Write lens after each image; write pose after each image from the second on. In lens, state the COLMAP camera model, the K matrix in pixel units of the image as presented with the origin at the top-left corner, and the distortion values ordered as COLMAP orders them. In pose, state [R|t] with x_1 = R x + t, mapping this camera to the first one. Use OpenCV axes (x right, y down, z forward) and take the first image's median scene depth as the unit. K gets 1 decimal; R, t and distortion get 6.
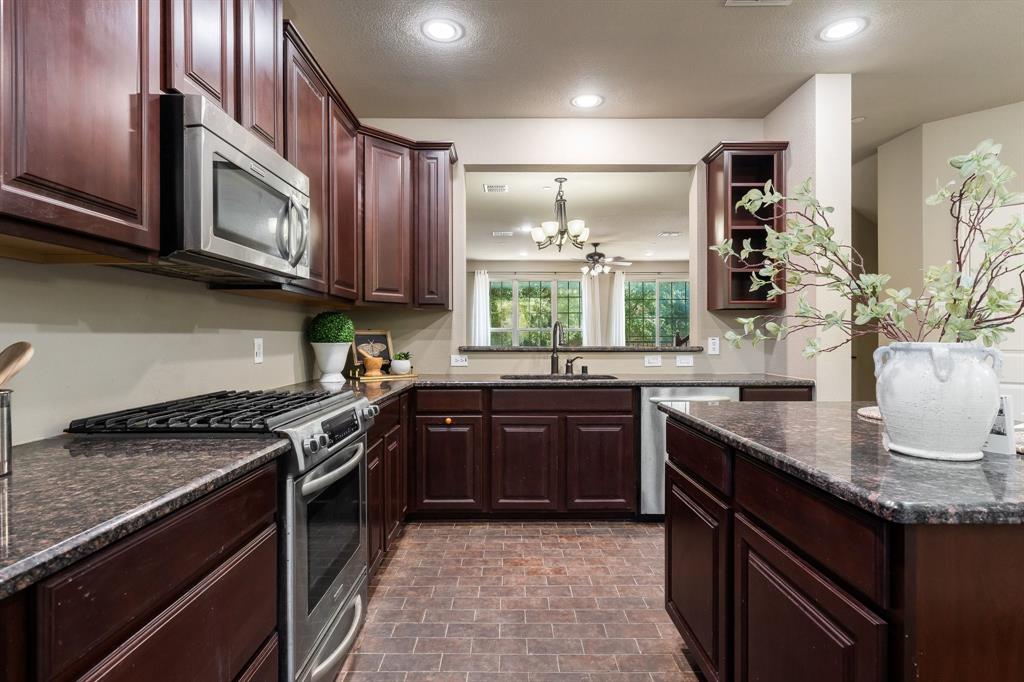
lens RADIAL K [[532.6, 0, 508.0], [0, 532.6, 337.3], [0, 0, 1]] dist [0.002334, 0.000238]
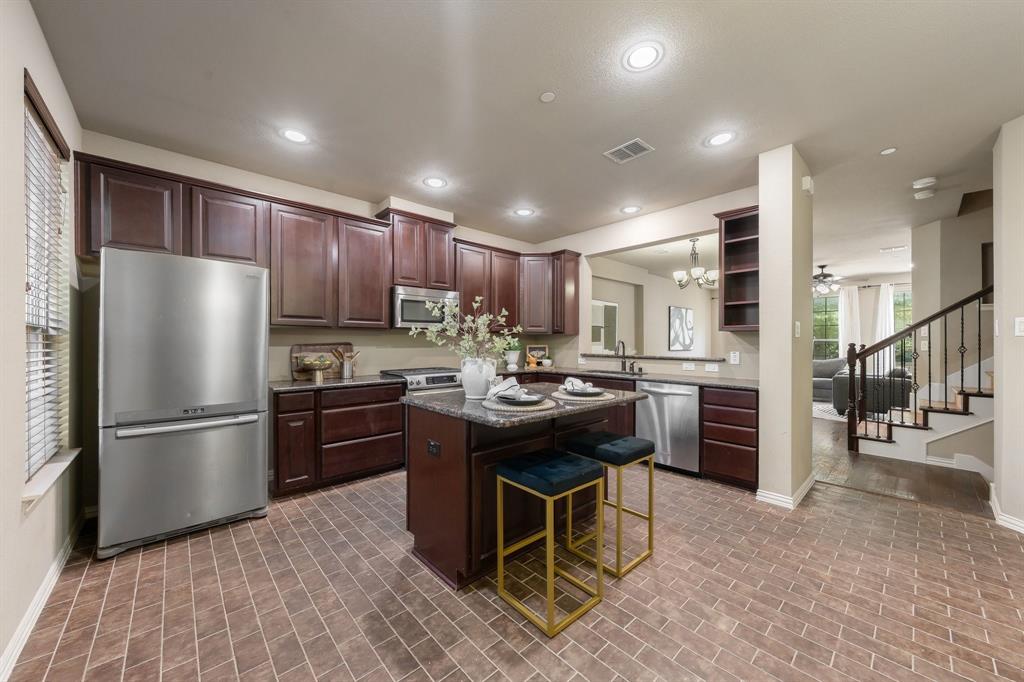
lens RADIAL K [[371.2, 0, 514.8], [0, 371.2, 343.1], [0, 0, 1]] dist [-0.001719, -0.000297]
pose [[0.677015, 0.004184, -0.735958, 0.722629], [-0.003502, 0.999991, 0.002464, -0.022260], [0.735961, 0.000909, 0.677023, -0.055744]]
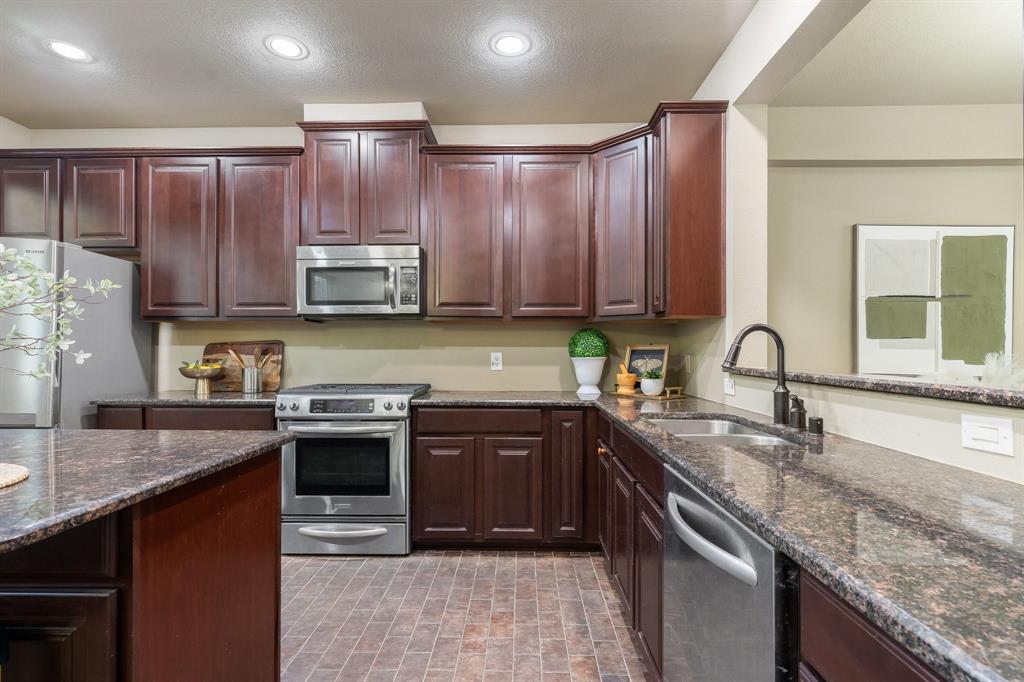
lens RADIAL K [[493.5, 0, 511.1], [0, 493.5, 349.1], [0, 0, 1]] dist [0.006077, 0.000822]
pose [[-0.021415, -0.002347, -0.999768, 0.577220], [-0.002464, 0.999994, -0.002295, -0.003106], [0.999768, 0.002414, -0.021421, 0.743266]]
